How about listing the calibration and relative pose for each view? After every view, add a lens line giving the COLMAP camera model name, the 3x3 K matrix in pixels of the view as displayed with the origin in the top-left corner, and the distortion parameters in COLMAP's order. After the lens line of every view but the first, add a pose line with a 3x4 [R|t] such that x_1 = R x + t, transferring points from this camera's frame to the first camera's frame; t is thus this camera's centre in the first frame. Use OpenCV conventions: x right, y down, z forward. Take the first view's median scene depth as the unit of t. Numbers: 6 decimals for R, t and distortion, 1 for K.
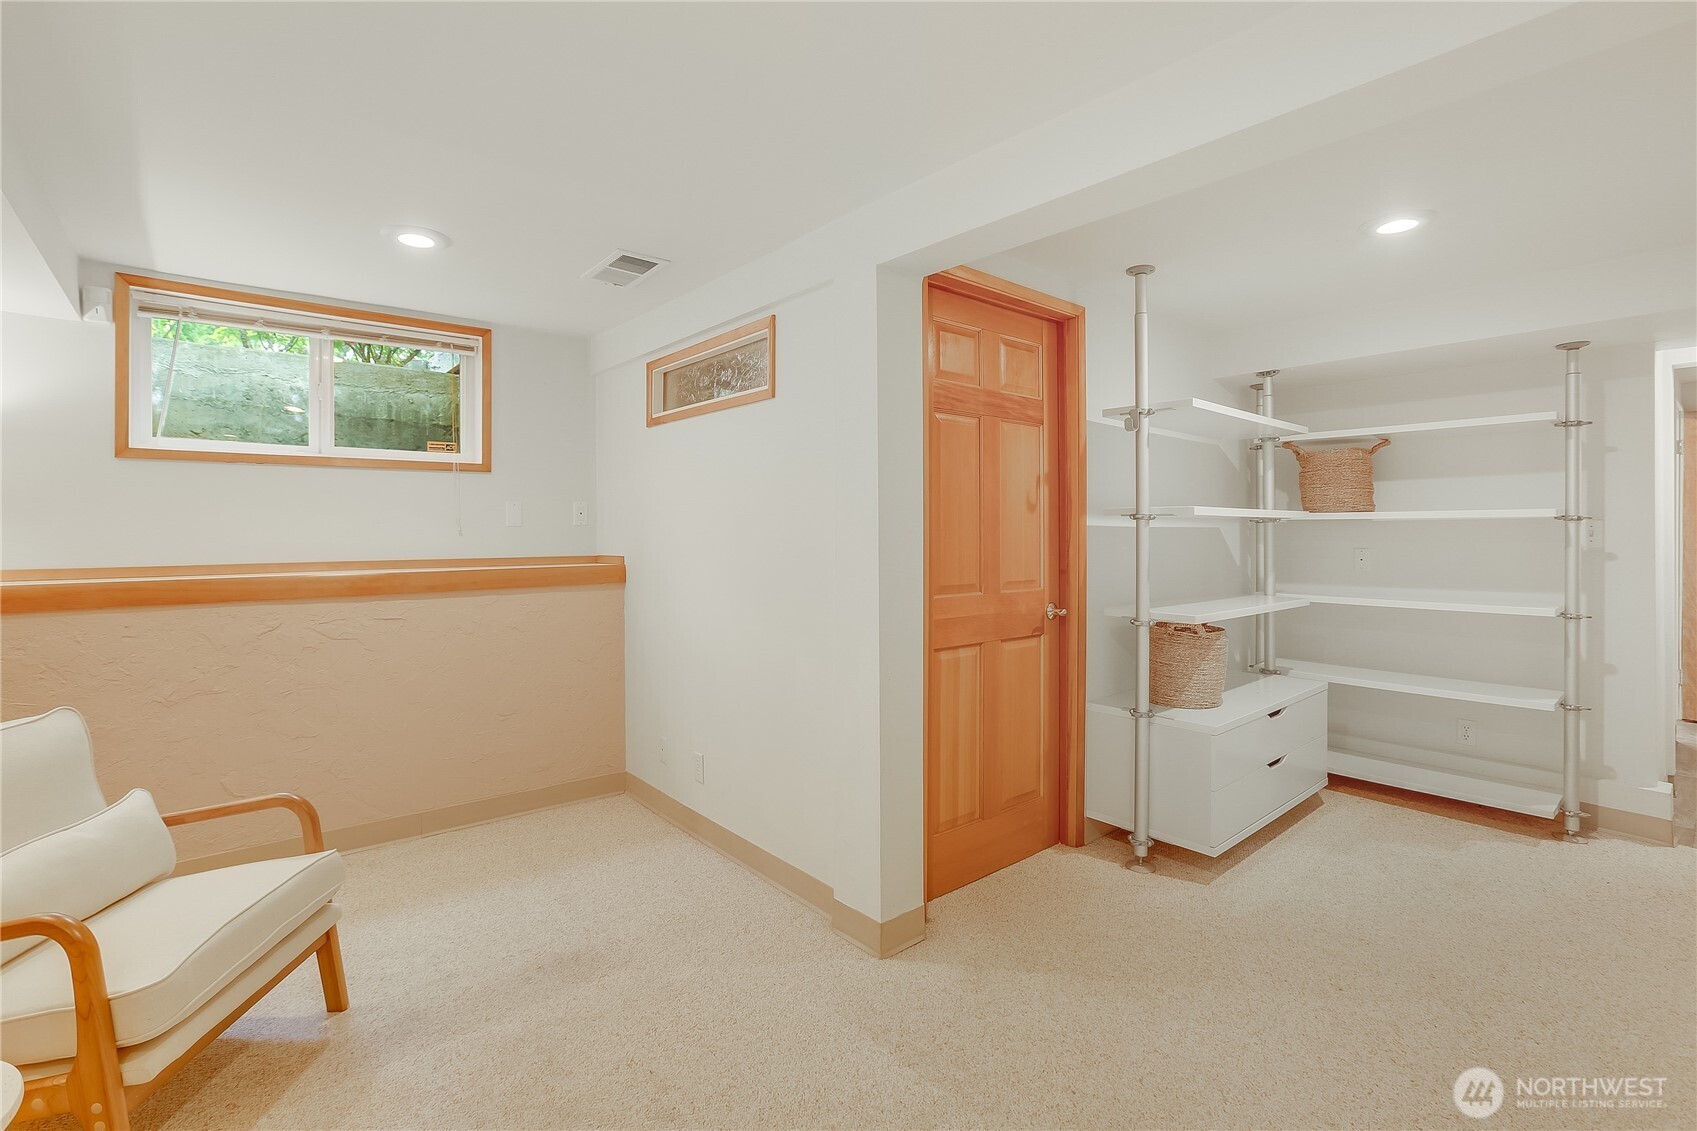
lens RADIAL K [[760.5, 0, 848.5], [0, 760.5, 532.7], [0, 0, 1]] dist [-0.000298, 0.000061]
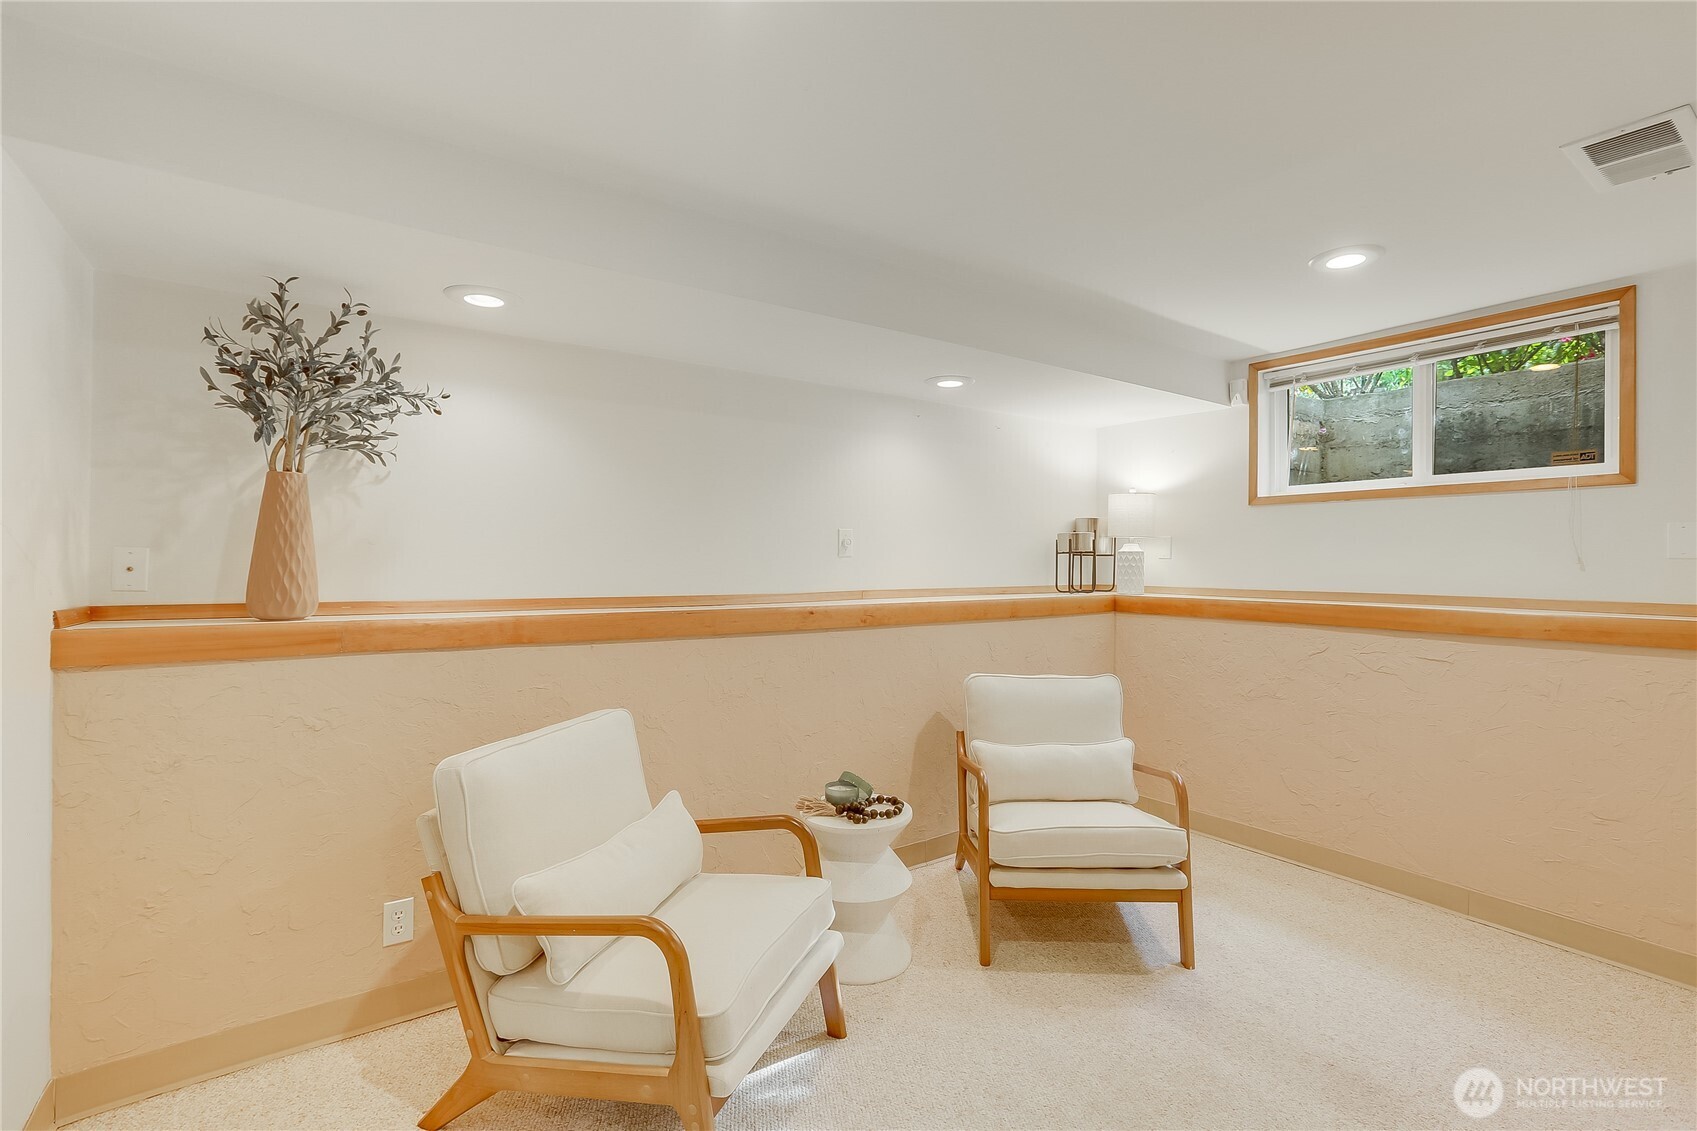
lens RADIAL K [[777.5, 0, 848.5], [0, 777.5, 565.5], [0, 0, 1]] dist [-0.000844, -0.000243]
pose [[-0.084433, 0.012199, -0.996355, 0.381762], [-0.008182, 0.999883, 0.012935, -0.006581], [0.996396, 0.009244, -0.084323, 0.376760]]
